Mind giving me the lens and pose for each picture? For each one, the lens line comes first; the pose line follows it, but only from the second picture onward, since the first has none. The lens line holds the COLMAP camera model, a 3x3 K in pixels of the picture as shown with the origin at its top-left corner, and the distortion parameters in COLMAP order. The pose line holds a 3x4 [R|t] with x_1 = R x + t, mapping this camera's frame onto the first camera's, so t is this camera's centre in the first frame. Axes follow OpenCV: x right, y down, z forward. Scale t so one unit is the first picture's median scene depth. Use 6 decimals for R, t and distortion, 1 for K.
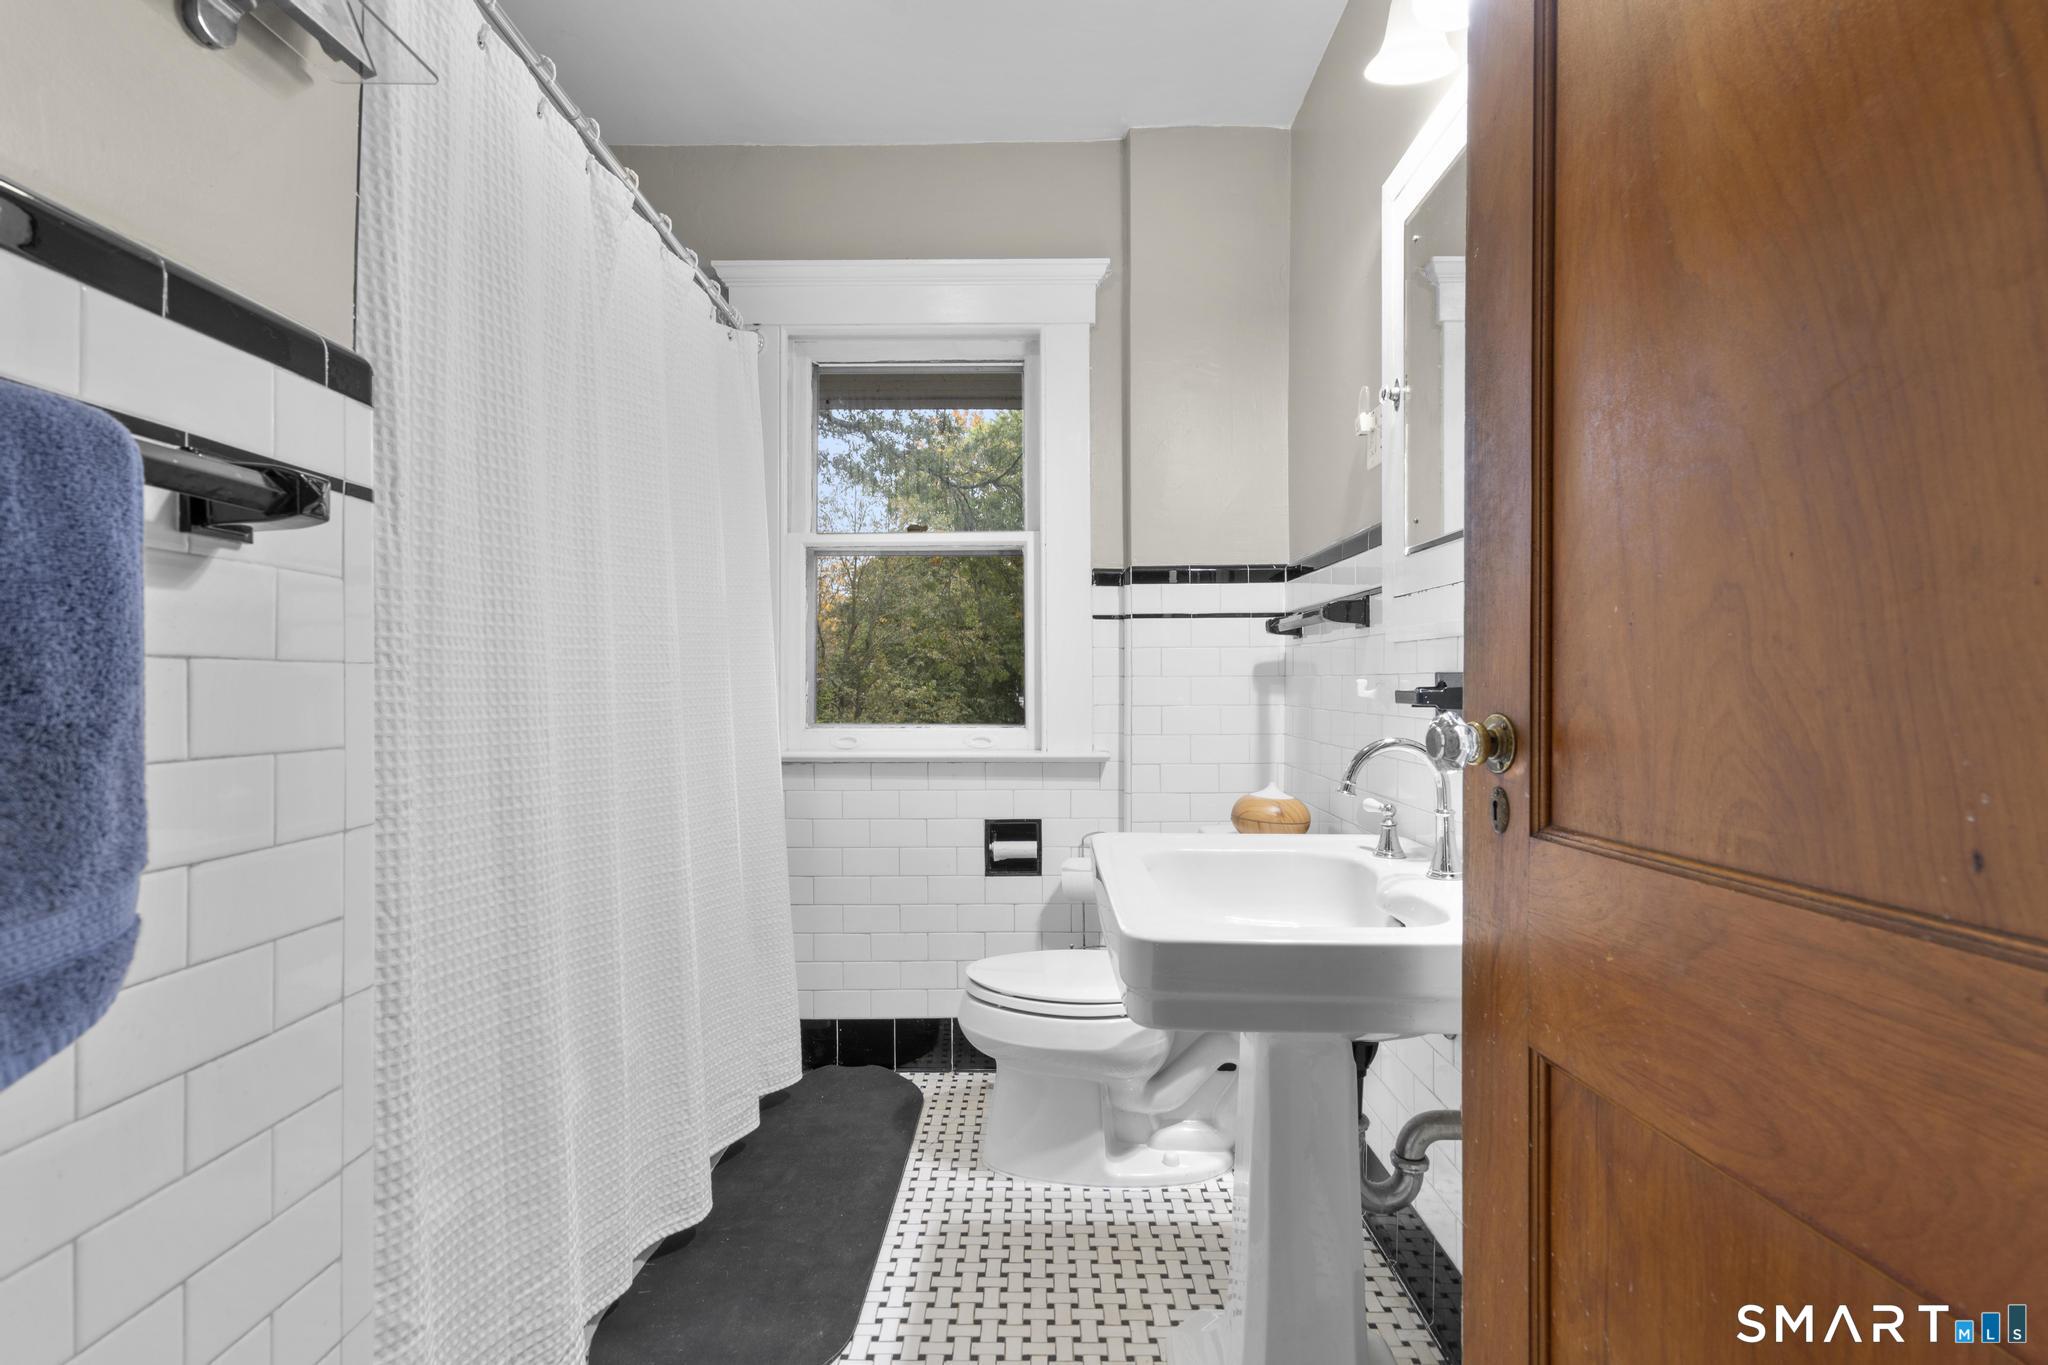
lens RADIAL K [[922.9, 0, 1030.3], [0, 922.9, 676.5], [0, 0, 1]] dist [0.000051, 0.000783]
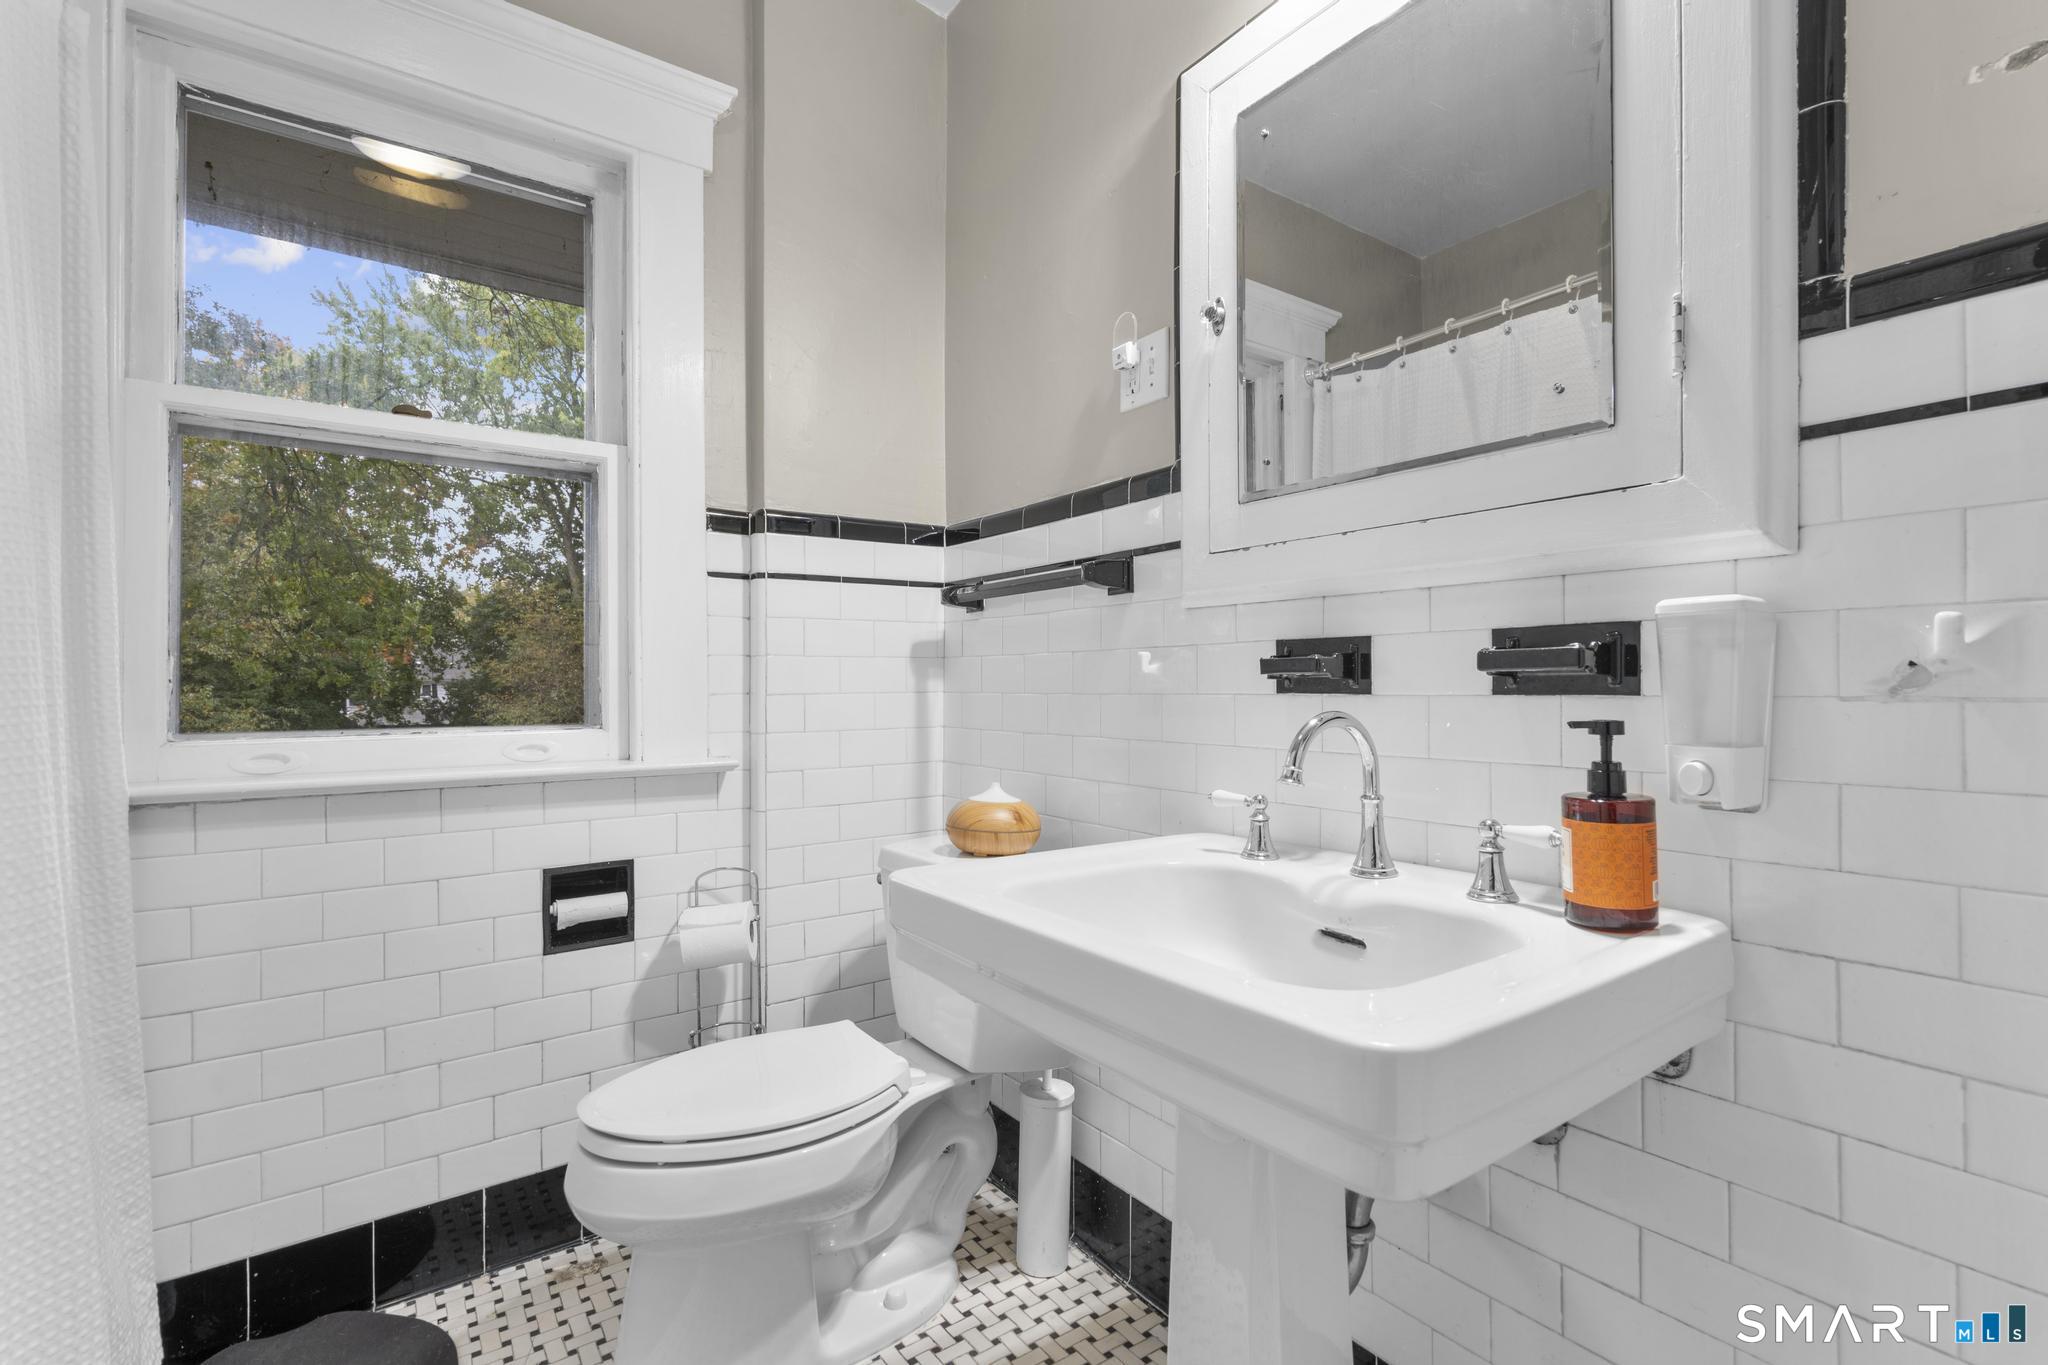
lens RADIAL K [[922.9, 0, 1030.3], [0, 922.9, 676.5], [0, 0, 1]] dist [0.000051, 0.000783]
pose [[0.806821, 0.003418, 0.590787, -0.159714], [0.000158, 0.999982, -0.006001, 0.021772], [-0.590797, 0.004935, 0.806805, 0.266525]]
